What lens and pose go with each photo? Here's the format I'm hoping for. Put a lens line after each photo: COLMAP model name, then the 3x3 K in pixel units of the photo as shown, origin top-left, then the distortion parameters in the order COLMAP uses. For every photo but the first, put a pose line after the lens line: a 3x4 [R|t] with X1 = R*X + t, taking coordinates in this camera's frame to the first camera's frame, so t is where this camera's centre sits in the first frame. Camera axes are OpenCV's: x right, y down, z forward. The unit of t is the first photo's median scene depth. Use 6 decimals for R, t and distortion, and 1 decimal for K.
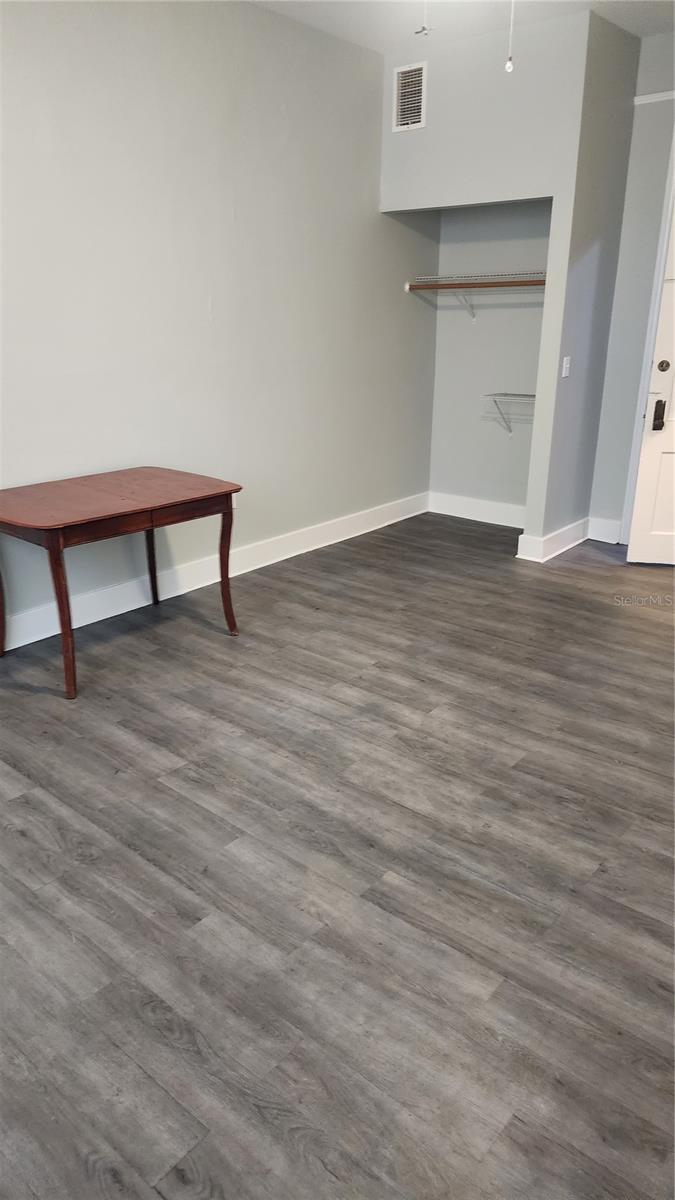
lens RADIAL K [[802.1, 0, 333.3], [0, 802.1, 602.5], [0, 0, 1]] dist [0.075599, -0.082914]
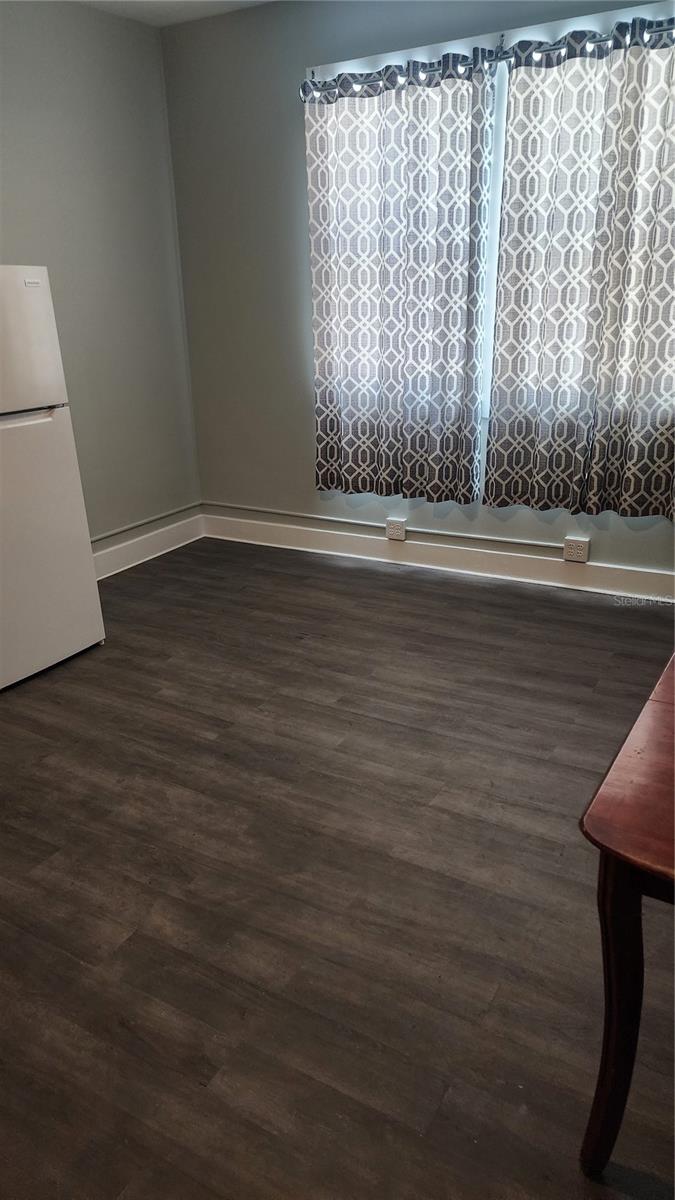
lens RADIAL K [[802.1, 0, 333.3], [0, 802.1, 602.5], [0, 0, 1]] dist [0.075599, -0.082914]
pose [[-0.986229, 0.086999, -0.140655, 0.035913], [-0.023919, 0.766492, 0.641808, -0.602935], [0.163647, 0.636334, -0.753856, 1.658810]]
